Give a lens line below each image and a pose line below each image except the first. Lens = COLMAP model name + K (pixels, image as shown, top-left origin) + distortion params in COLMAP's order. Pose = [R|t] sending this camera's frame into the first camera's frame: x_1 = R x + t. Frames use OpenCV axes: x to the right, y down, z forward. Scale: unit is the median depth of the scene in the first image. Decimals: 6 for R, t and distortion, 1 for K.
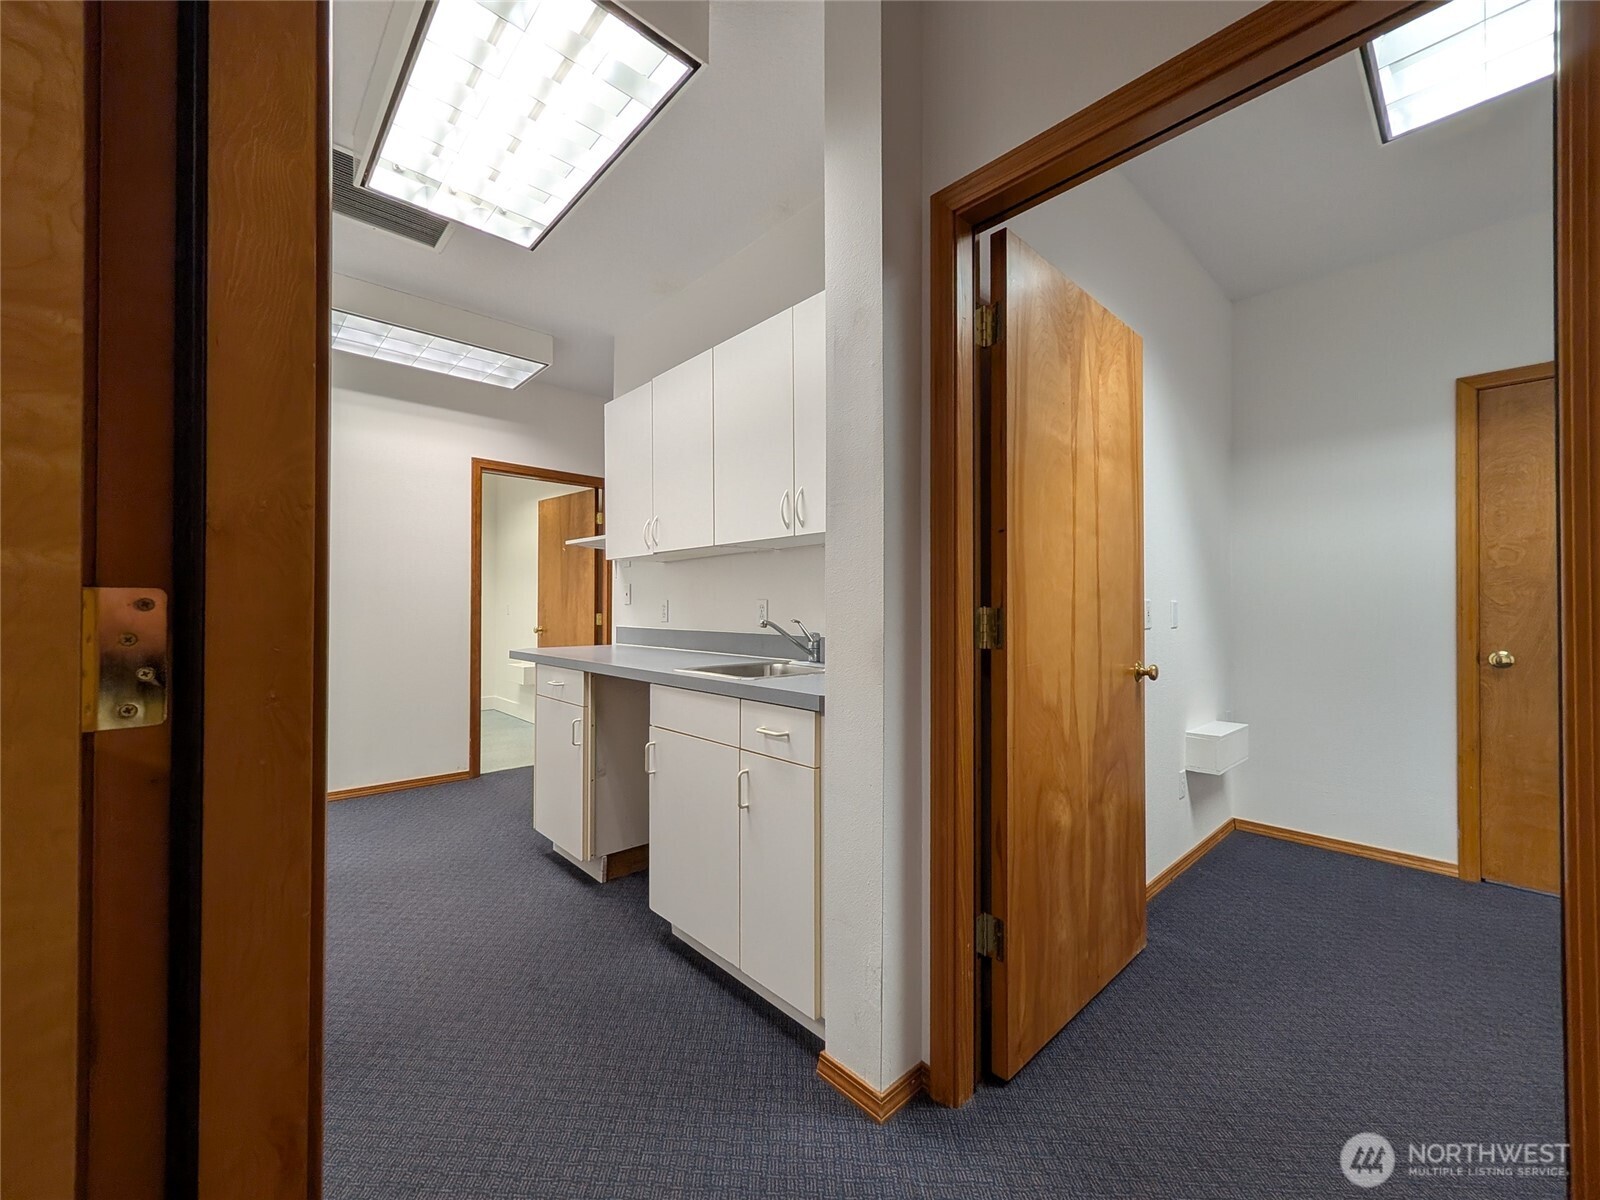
lens RADIAL K [[640.8, 0, 796.5], [0, 640.8, 603.2], [0, 0, 1]] dist [-0.000338, 0.000200]
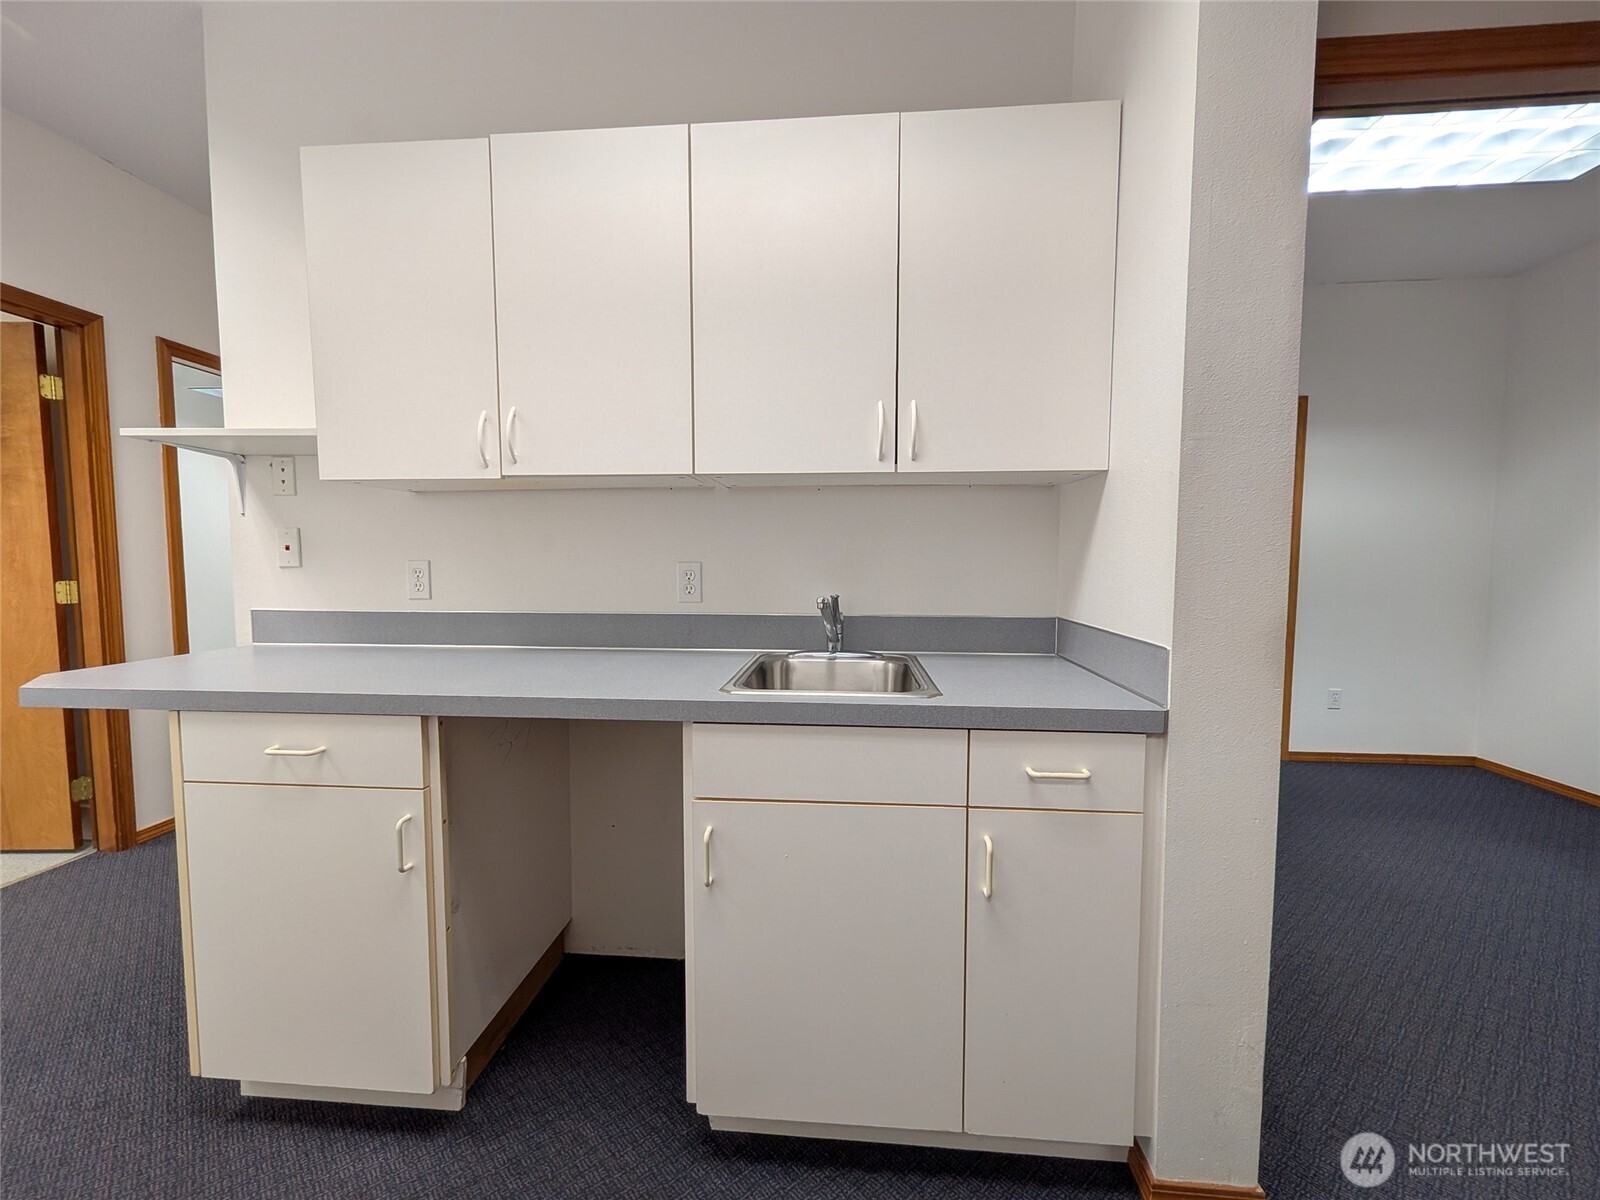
lens RADIAL K [[640.8, 0, 796.5], [0, 640.8, 603.2], [0, 0, 1]] dist [-0.000338, 0.000200]
pose [[0.731928, -0.043453, 0.679996, -0.447894], [-0.008085, 0.997340, 0.072434, -0.013250], [-0.681335, -0.058515, 0.729630, 0.469170]]
